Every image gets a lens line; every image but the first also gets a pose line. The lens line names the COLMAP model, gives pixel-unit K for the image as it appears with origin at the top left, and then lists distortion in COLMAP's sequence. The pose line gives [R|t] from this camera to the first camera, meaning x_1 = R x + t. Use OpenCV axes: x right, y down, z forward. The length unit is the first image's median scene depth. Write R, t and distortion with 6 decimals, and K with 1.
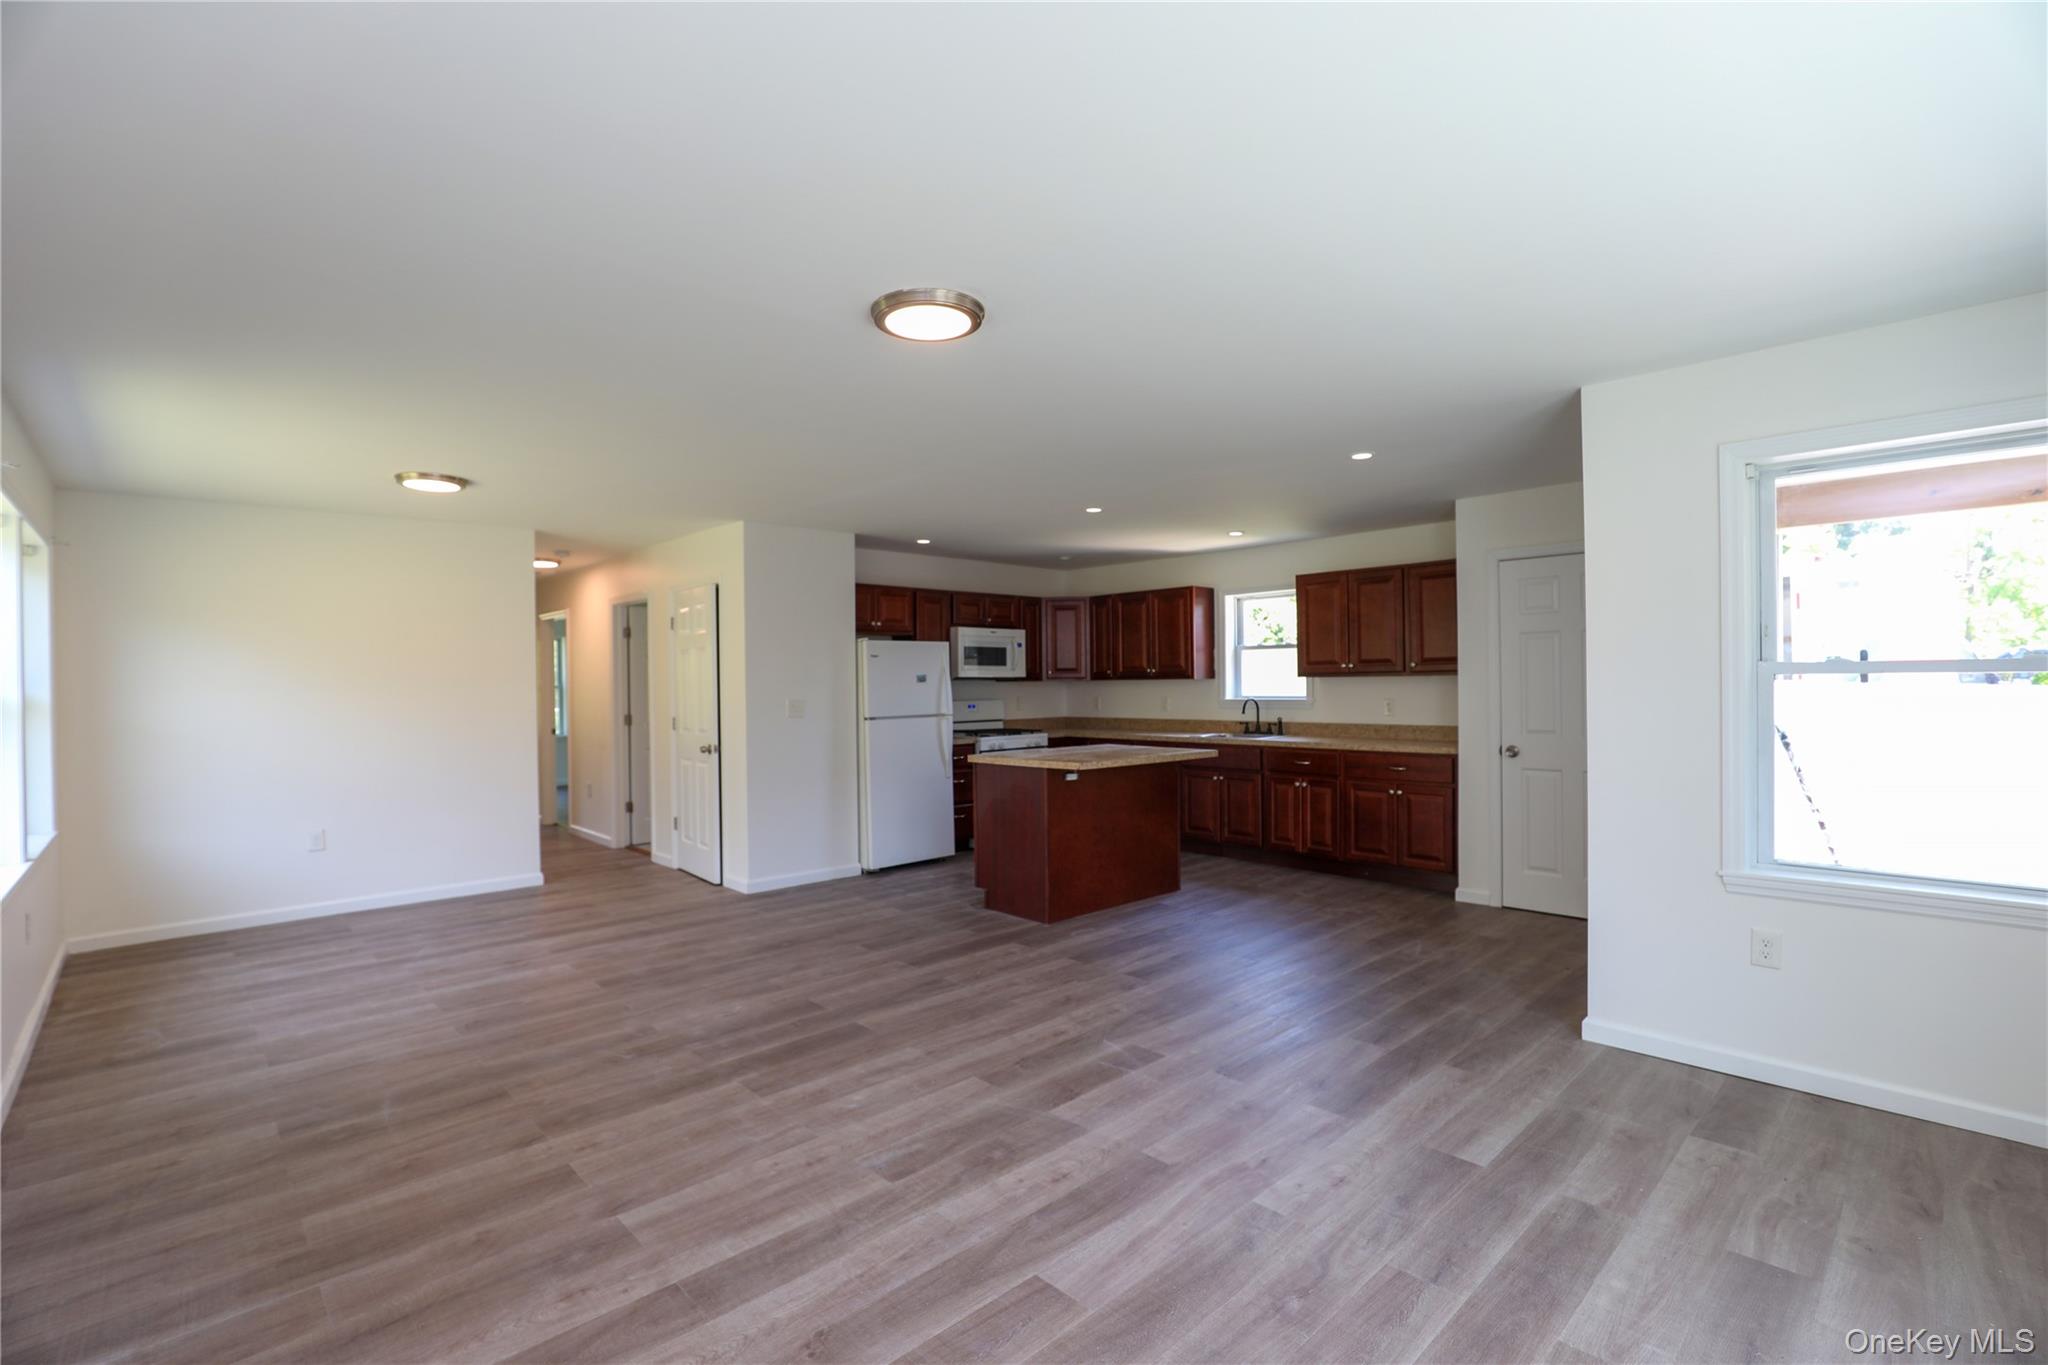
lens RADIAL K [[941.6, 0, 1013.3], [0, 941.6, 686.2], [0, 0, 1]] dist [-0.030476, 0.004467]
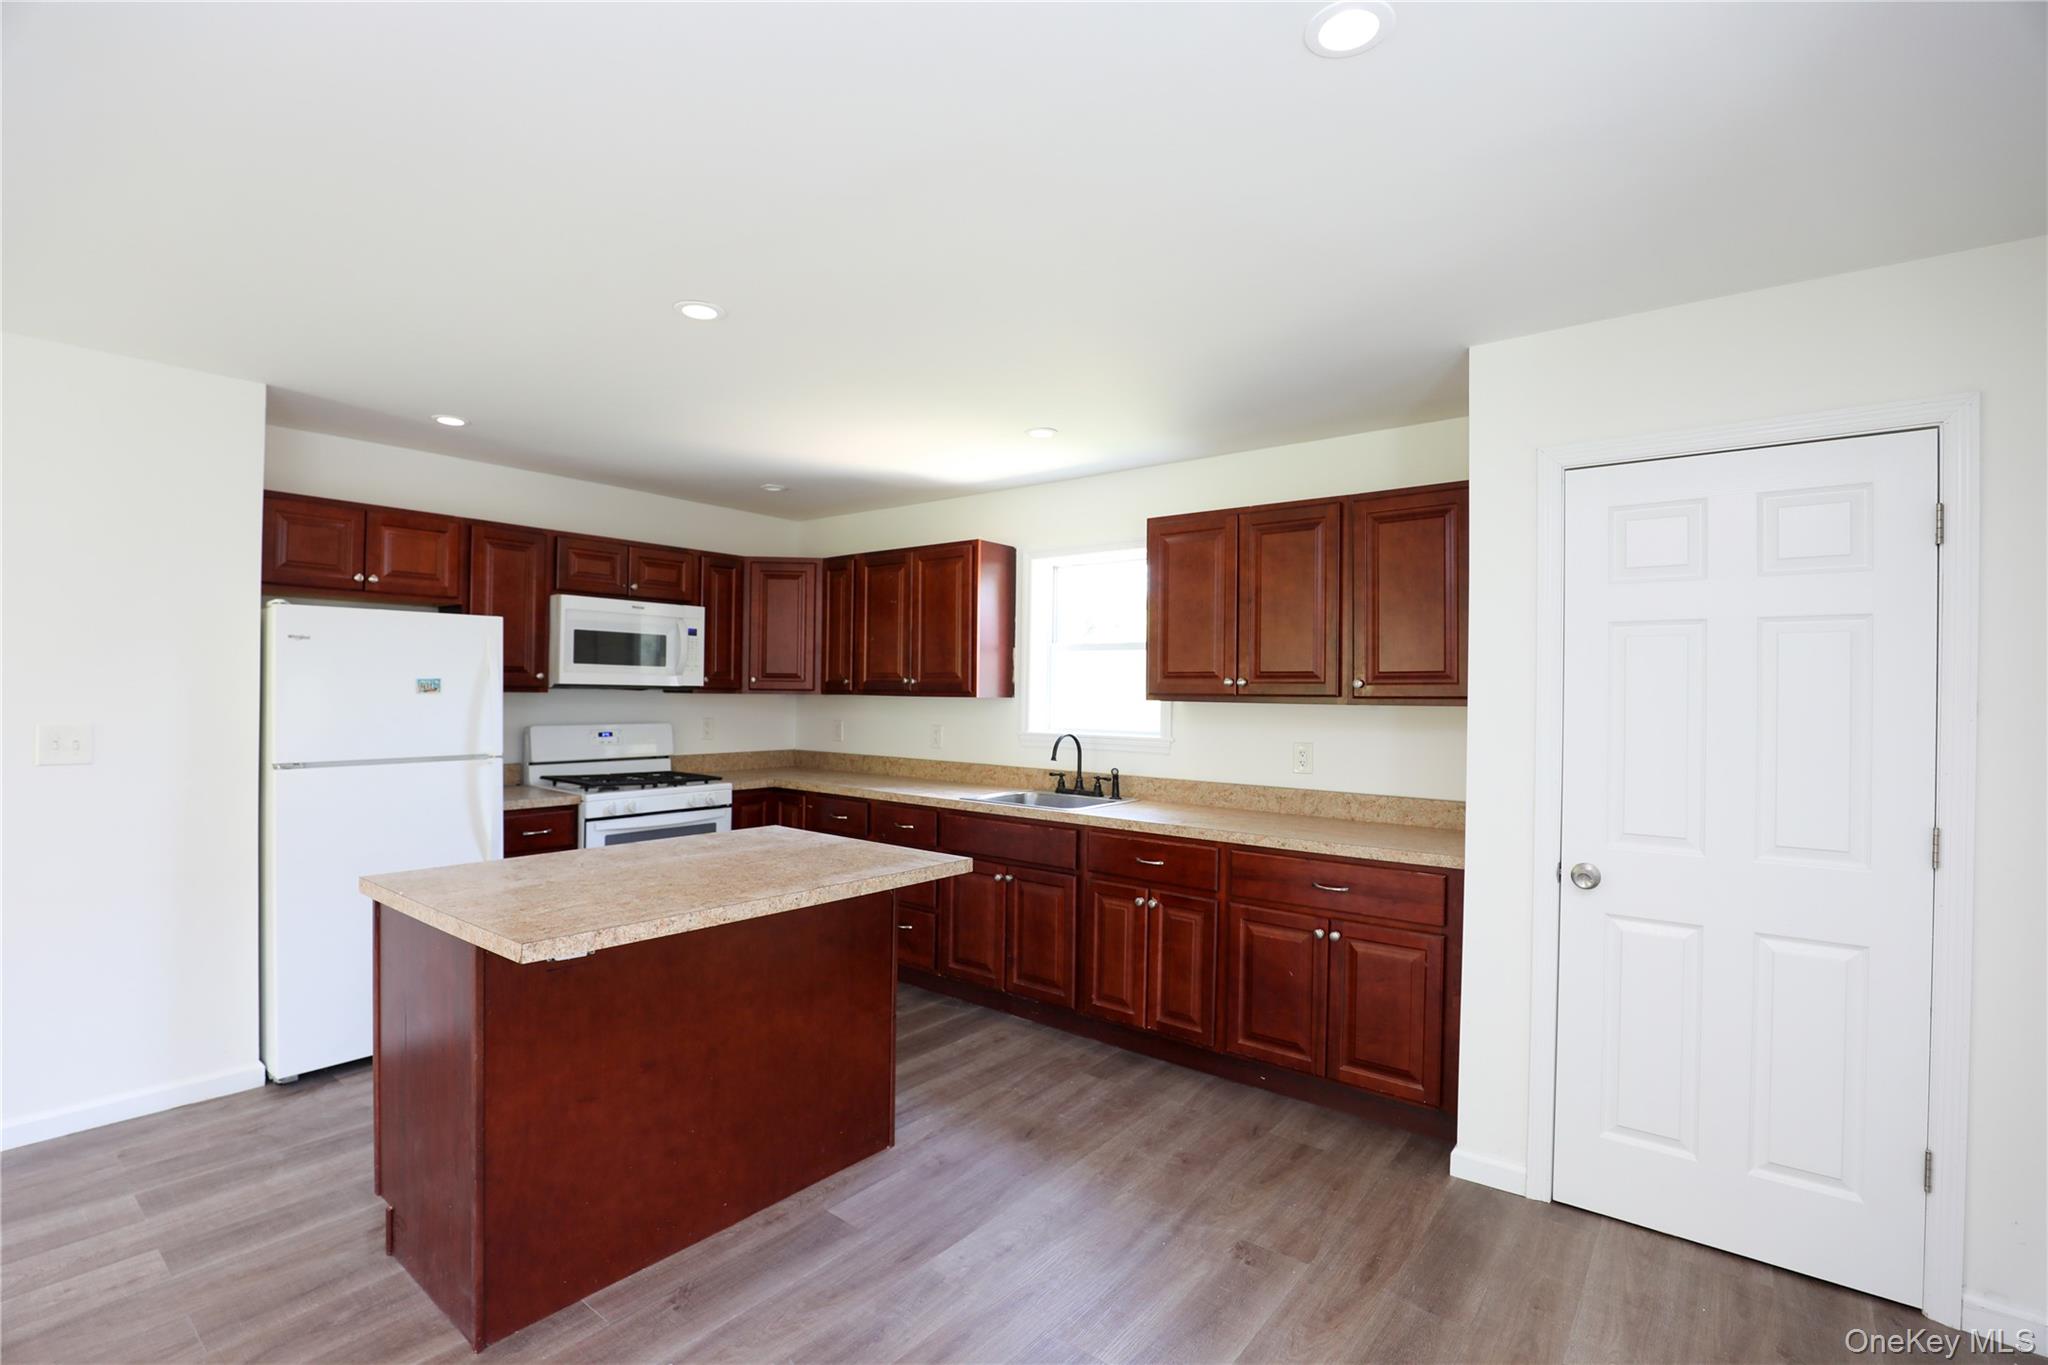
lens RADIAL K [[941.6, 0, 1011.2], [0, 941.6, 684.4], [0, 0, 1]] dist [-0.030476, 0.004467]
pose [[0.989449, 0.025654, 0.142593, 0.150450], [-0.024257, 0.999639, -0.011529, -0.011086], [-0.142837, 0.007949, 0.989714, 0.480250]]
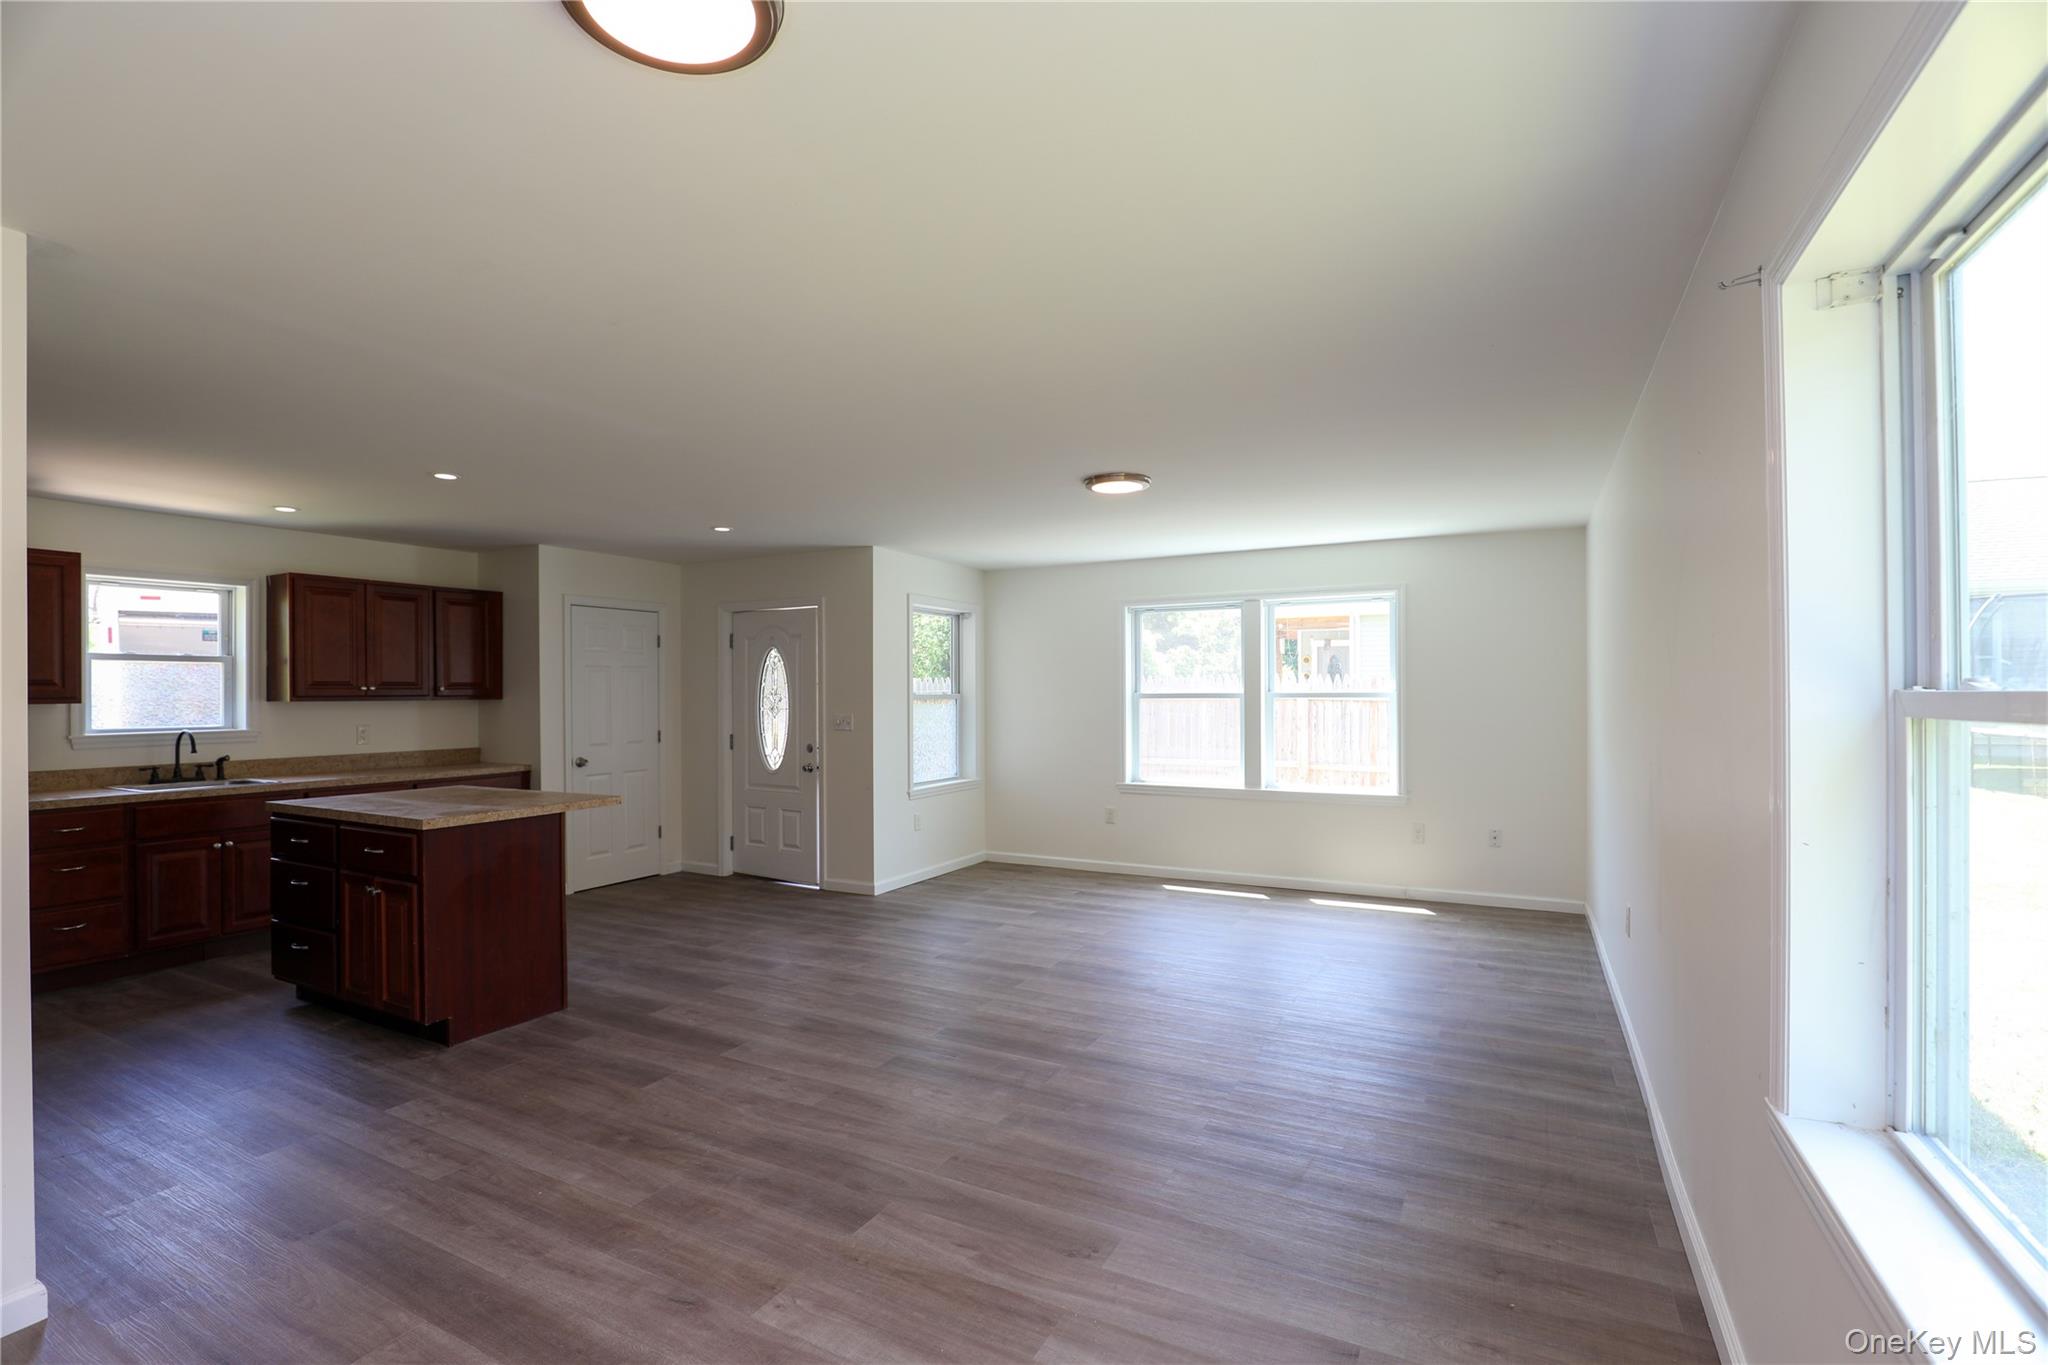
lens RADIAL K [[941.6, 0, 1002.4], [0, 941.6, 687.7], [0, 0, 1]] dist [-0.030476, 0.004467]
pose [[-0.315429, 0.017746, 0.948783, -0.665395], [0.013051, 0.999812, -0.014362, -0.002206], [-0.948860, 0.007852, -0.315601, 0.711941]]
